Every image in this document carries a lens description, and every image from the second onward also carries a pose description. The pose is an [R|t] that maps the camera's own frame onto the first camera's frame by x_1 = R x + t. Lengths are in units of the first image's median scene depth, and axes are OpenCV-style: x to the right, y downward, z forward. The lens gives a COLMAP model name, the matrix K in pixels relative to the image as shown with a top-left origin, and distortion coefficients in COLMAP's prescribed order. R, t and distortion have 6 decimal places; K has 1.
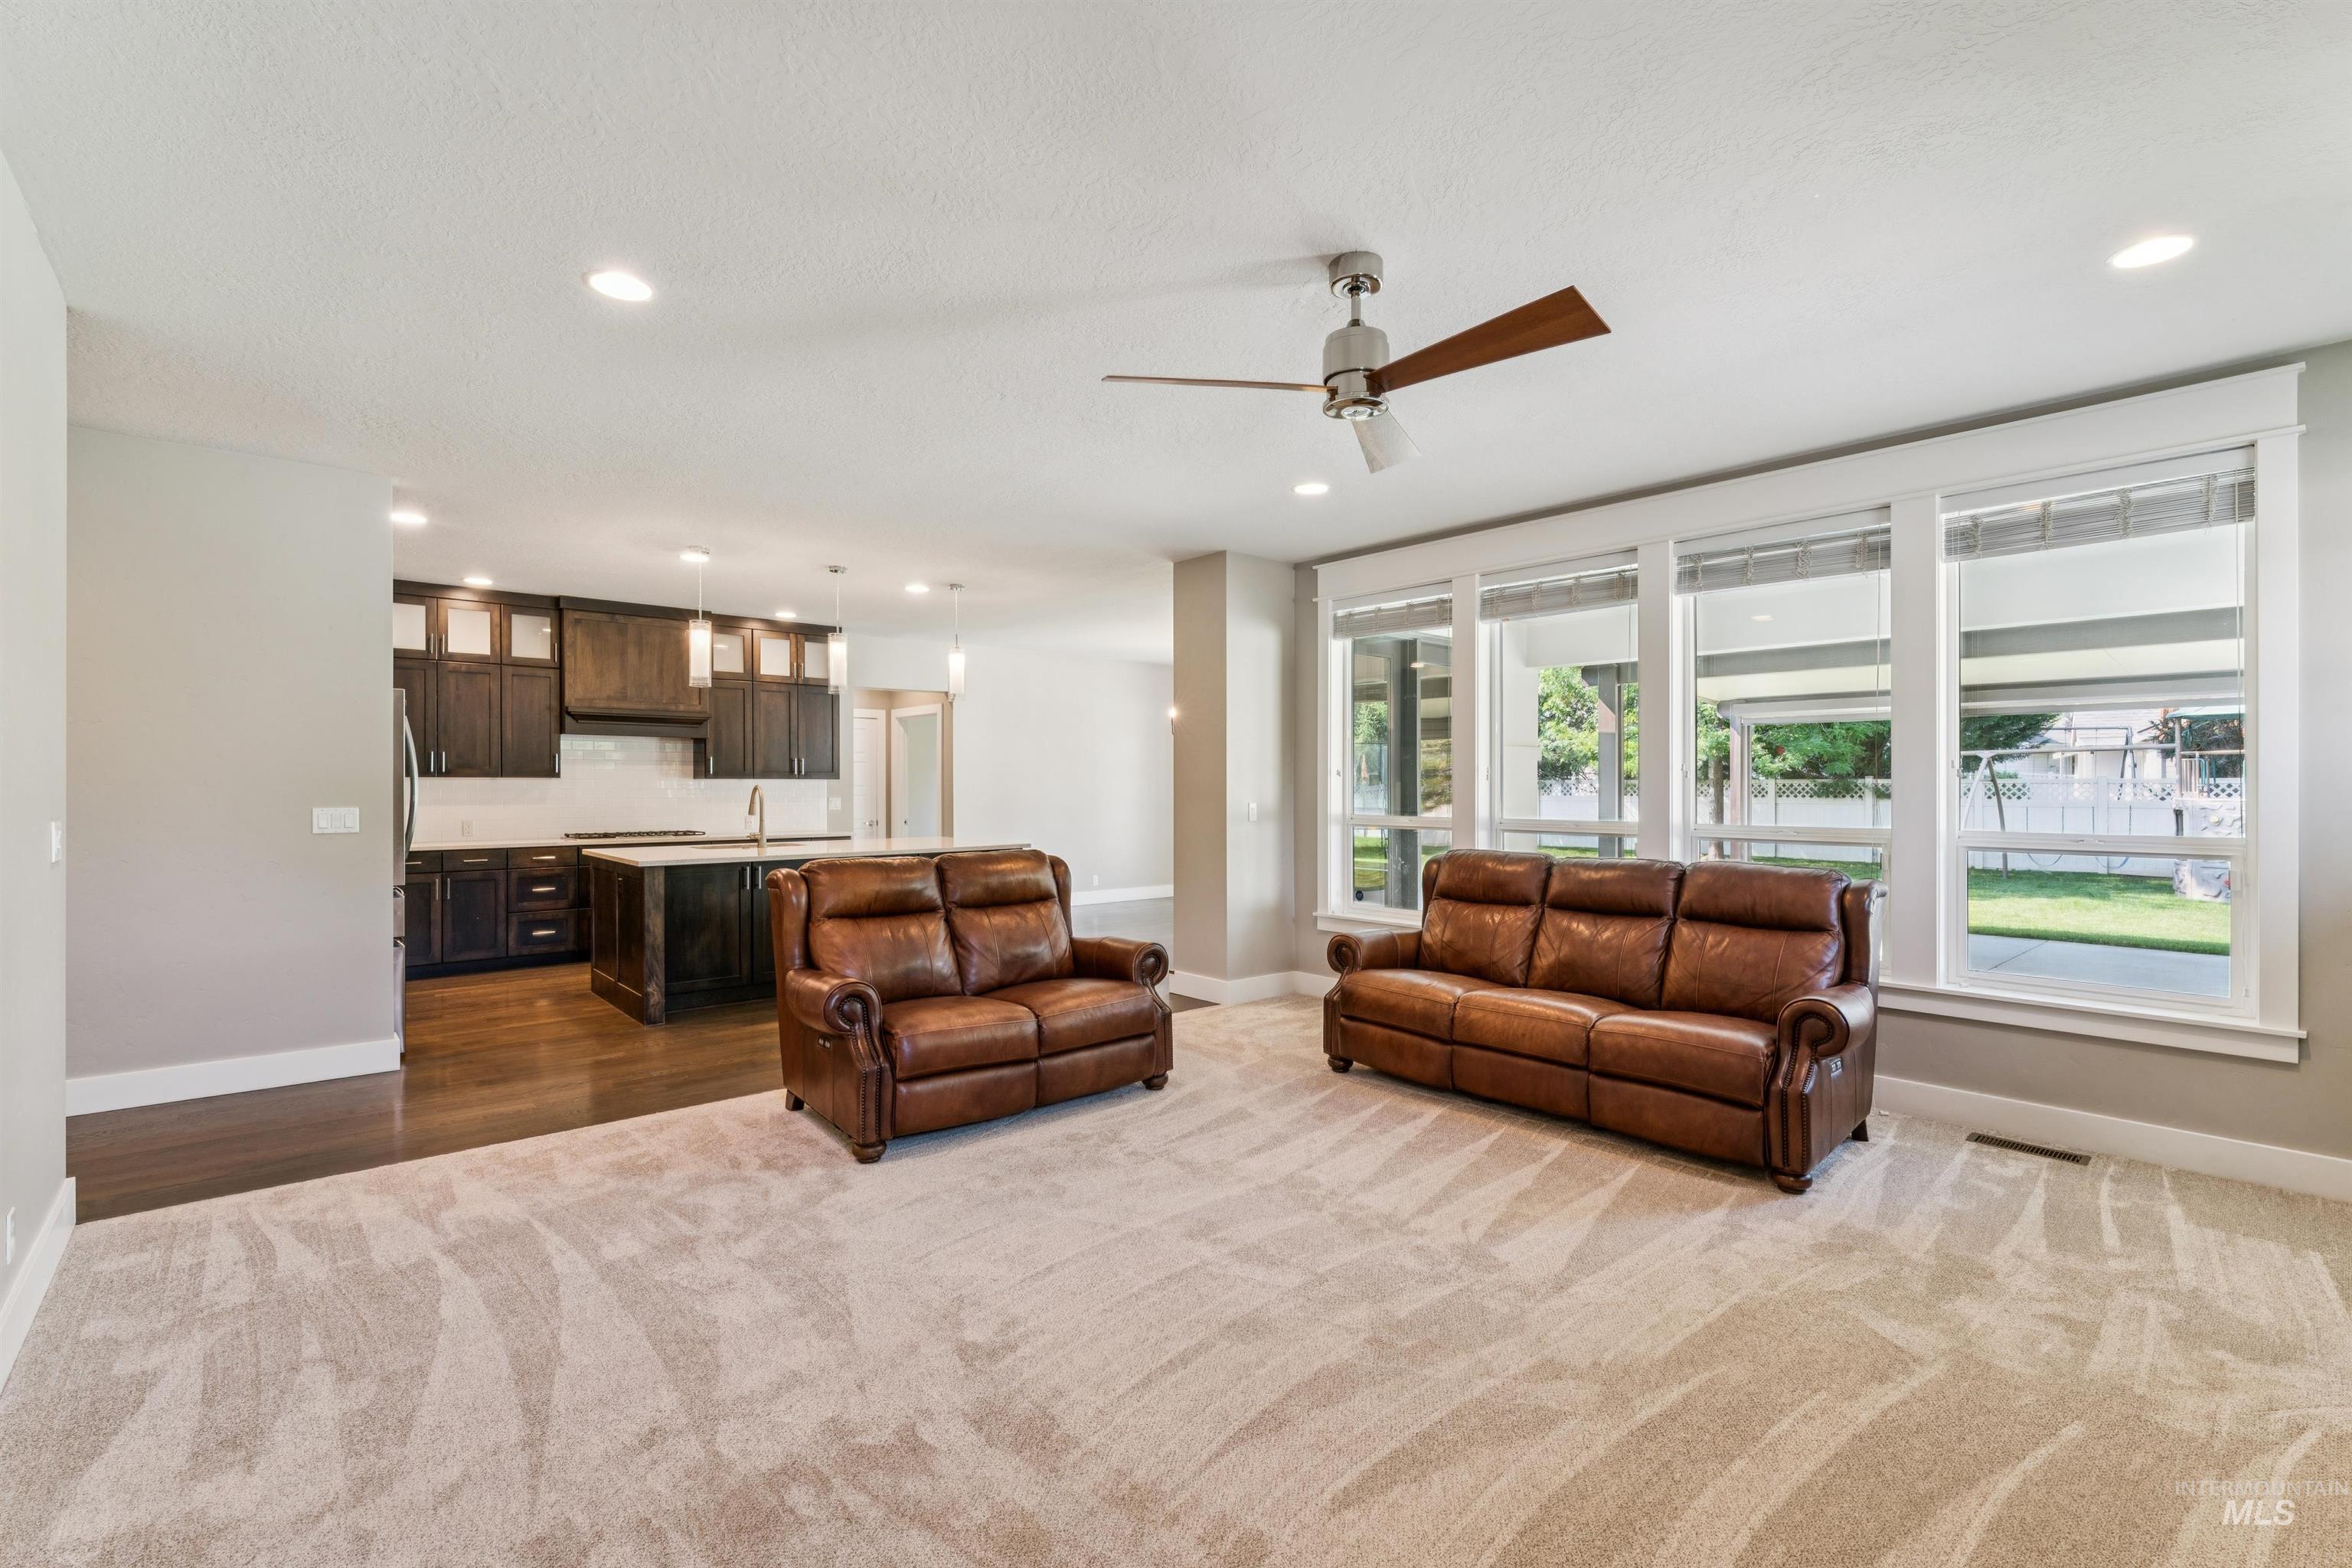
lens RADIAL K [[1024.5, 0, 1176.0], [0, 1024.5, 784.0], [0, 0, 1]] dist [-0.000224, -0.000156]
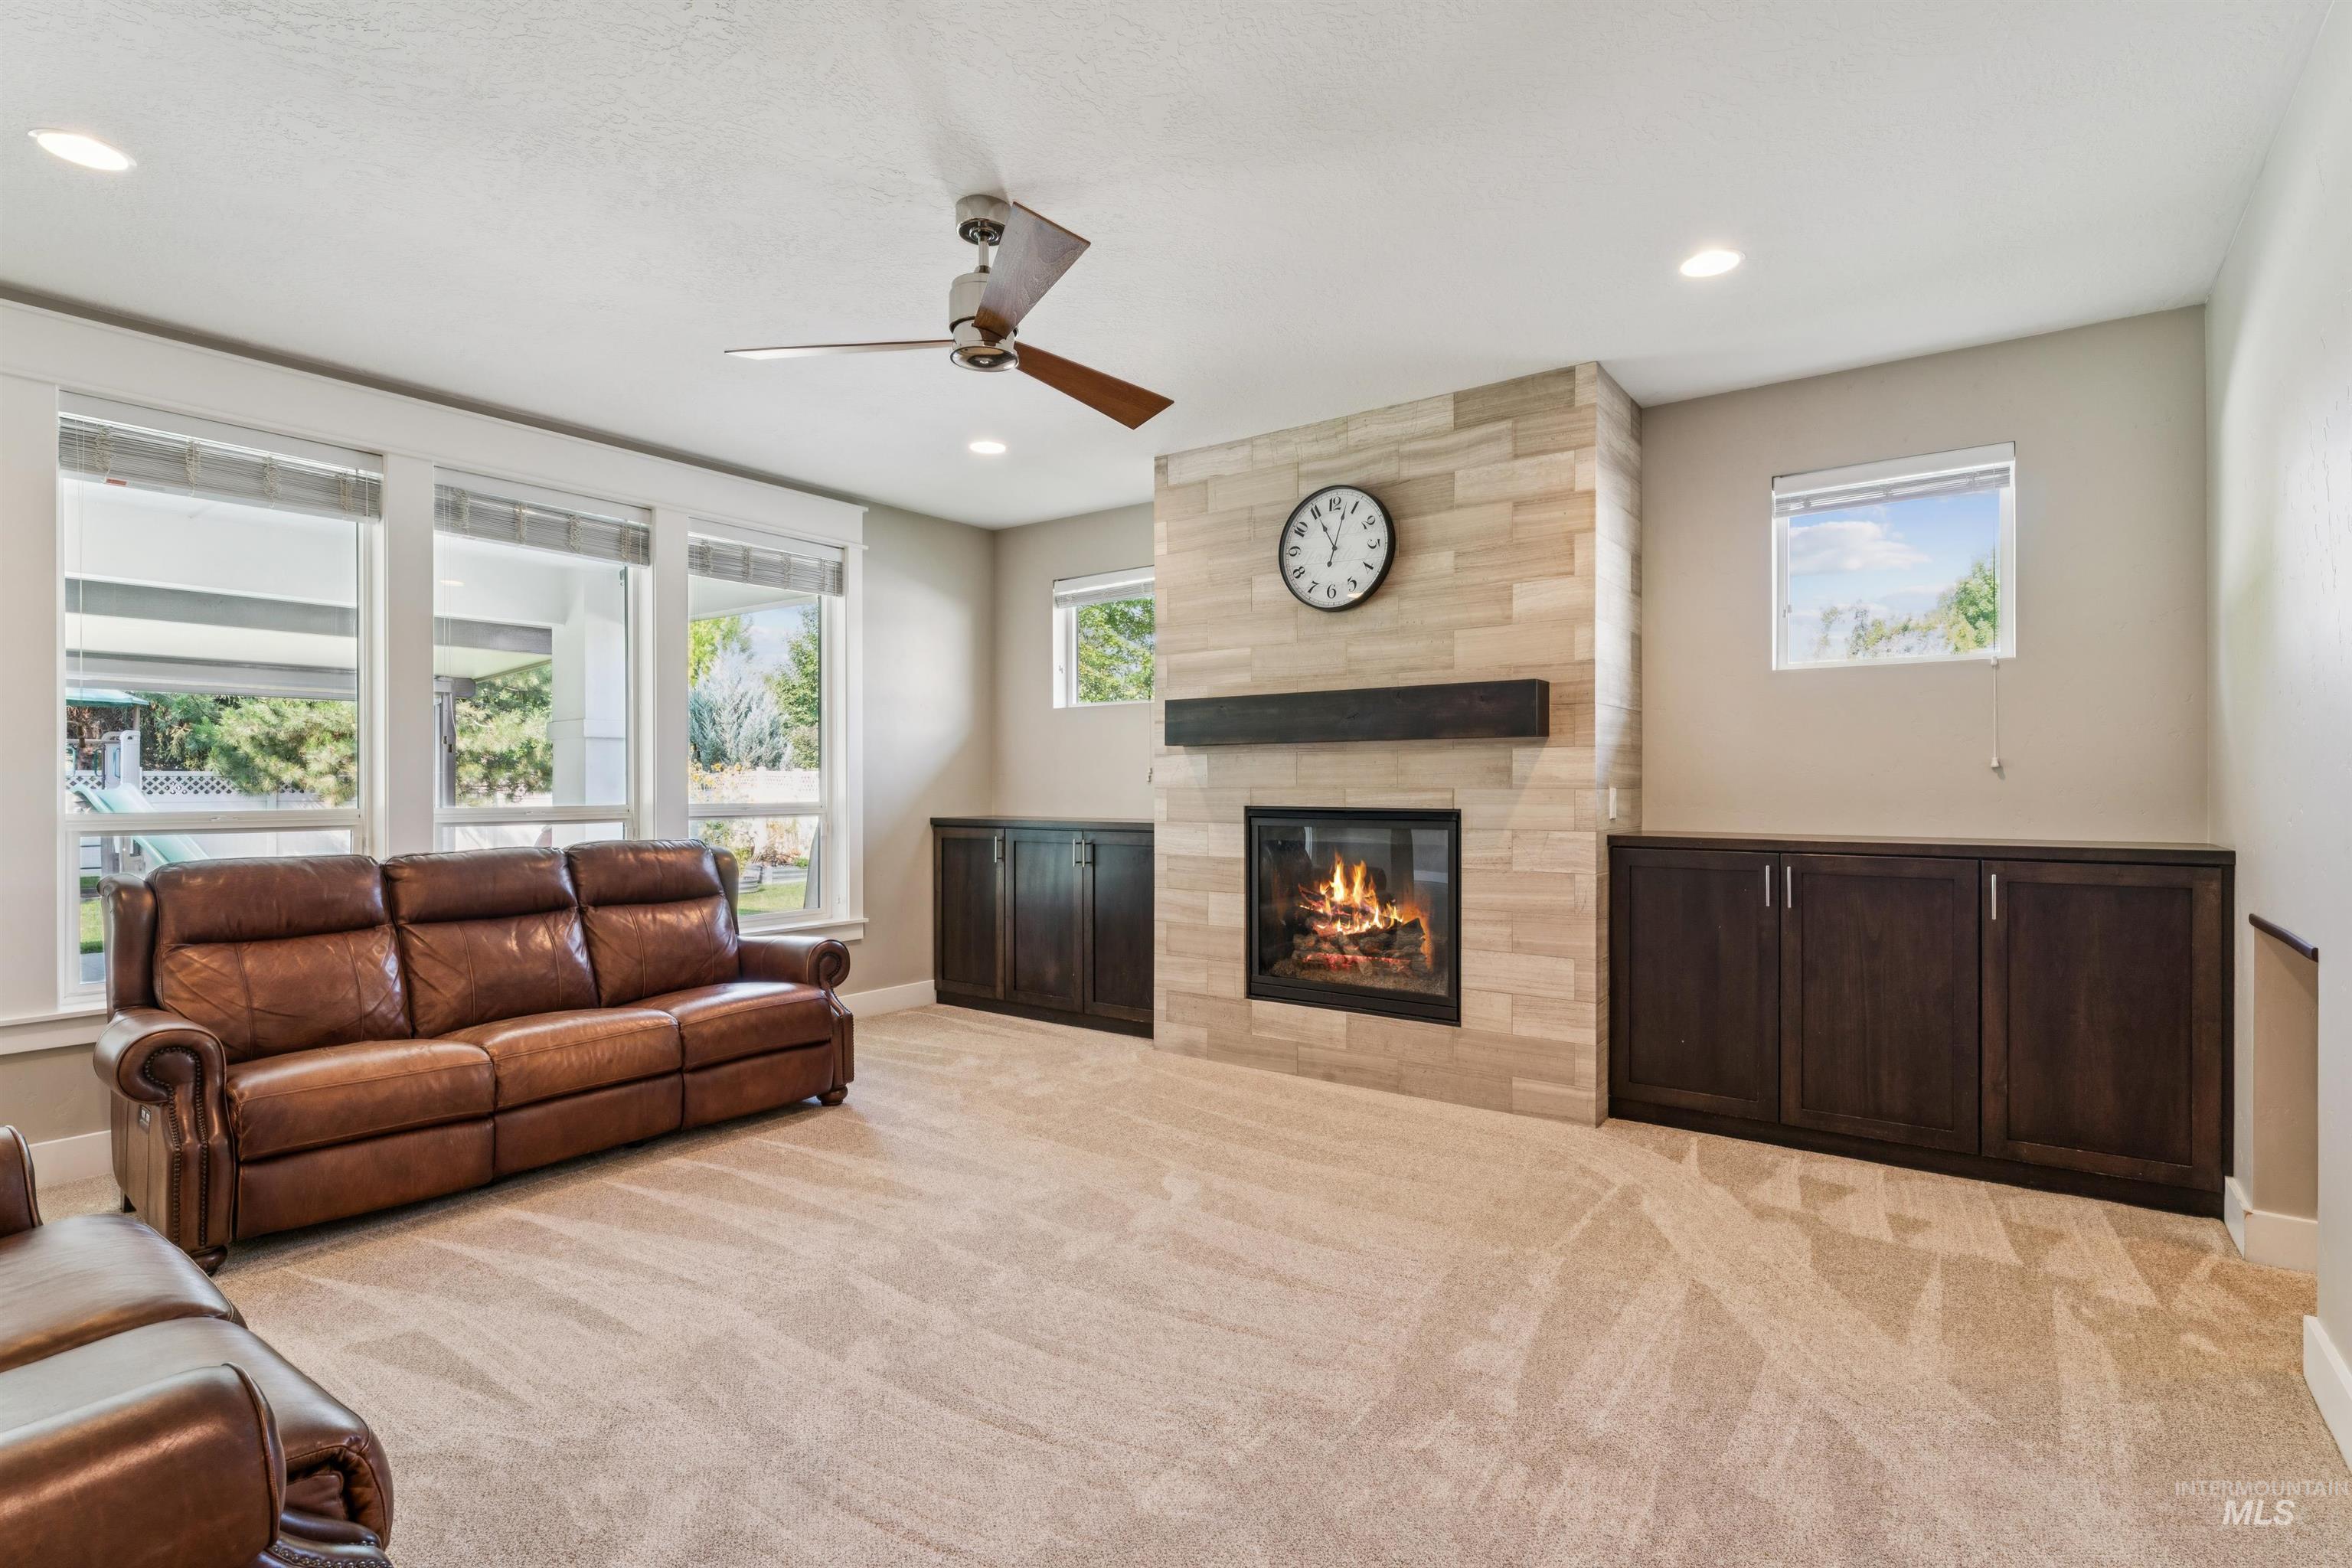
lens RADIAL K [[1138.4, 0, 1176.0], [0, 1138.4, 784.0], [0, 0, 1]] dist [0.000712, -0.000182]
pose [[-0.202948, -0.001410, 0.979189, -0.679425], [-0.001428, 0.999998, 0.001144, 0.022295], [-0.979189, -0.001166, -0.202949, 0.779311]]
